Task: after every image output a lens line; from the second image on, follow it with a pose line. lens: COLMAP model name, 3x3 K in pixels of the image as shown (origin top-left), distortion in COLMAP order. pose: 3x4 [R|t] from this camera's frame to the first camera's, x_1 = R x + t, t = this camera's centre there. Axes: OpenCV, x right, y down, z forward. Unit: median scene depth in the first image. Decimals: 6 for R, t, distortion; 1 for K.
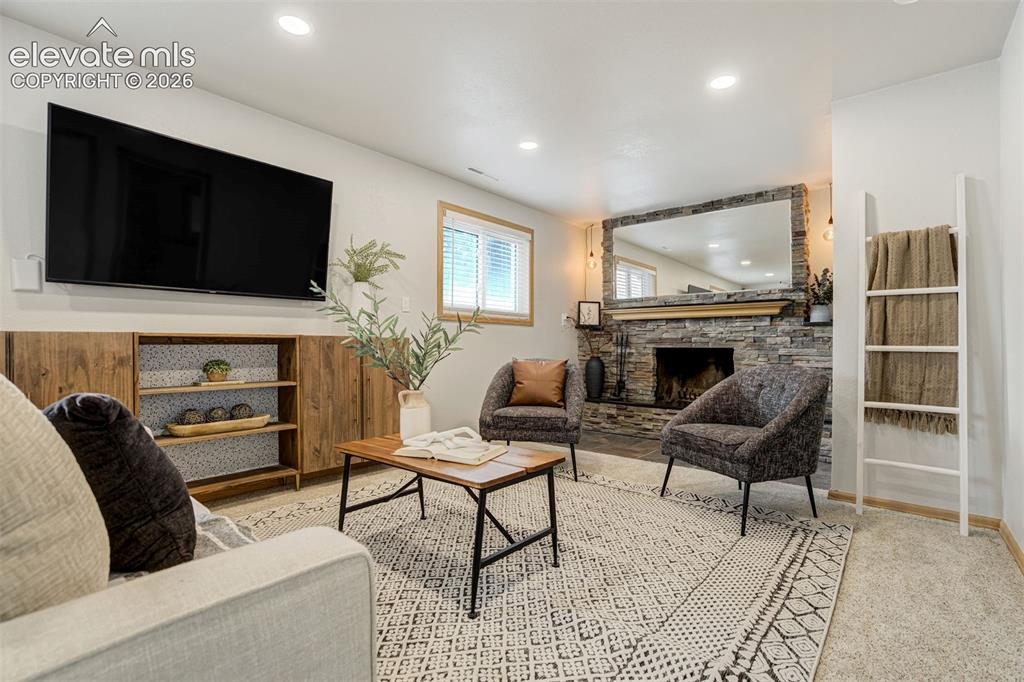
lens RADIAL K [[476.3, 0, 514.9], [0, 476.3, 337.3], [0, 0, 1]] dist [-0.039416, 0.009390]
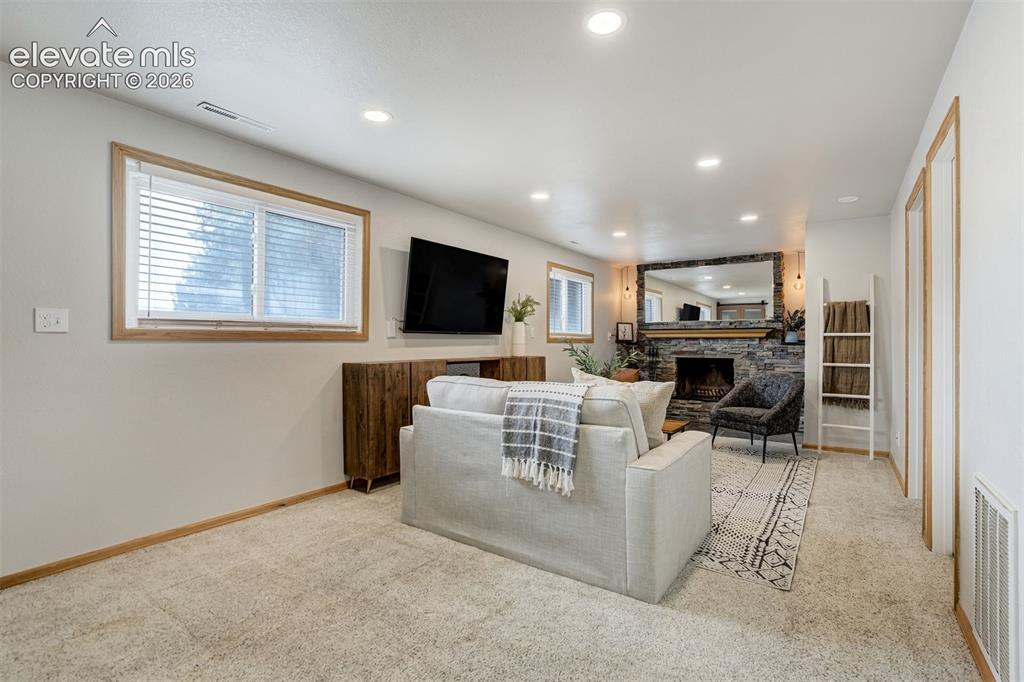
lens RADIAL K [[476.3, 0, 509.6], [0, 476.3, 338.4], [0, 0, 1]] dist [-0.039416, 0.009390]
pose [[0.997214, -0.001709, 0.074571, -0.581757], [0.001085, 0.999964, 0.008409, -0.090230], [-0.074583, -0.008305, 0.997180, -0.703822]]
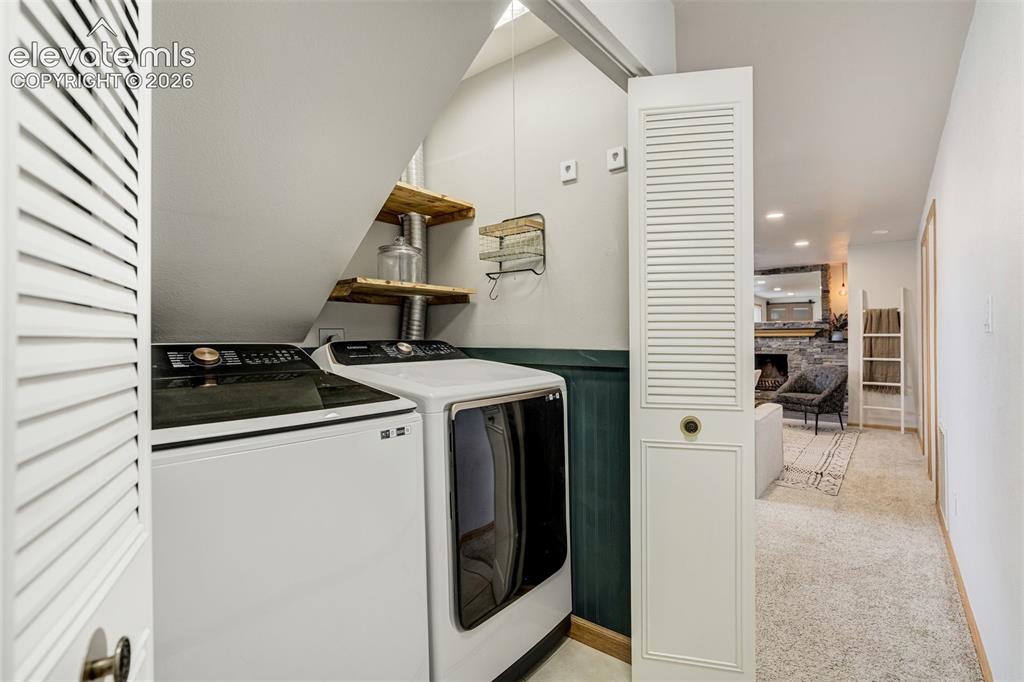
lens RADIAL K [[476.3, 0, 528.2], [0, 476.3, 329.5], [0, 0, 1]] dist [-0.039416, 0.009390]
pose [[0.999519, -0.007144, 0.030185, -0.916742], [0.007216, 0.999971, -0.002300, -0.121141], [-0.030167, 0.002516, 0.999542, -1.189549]]
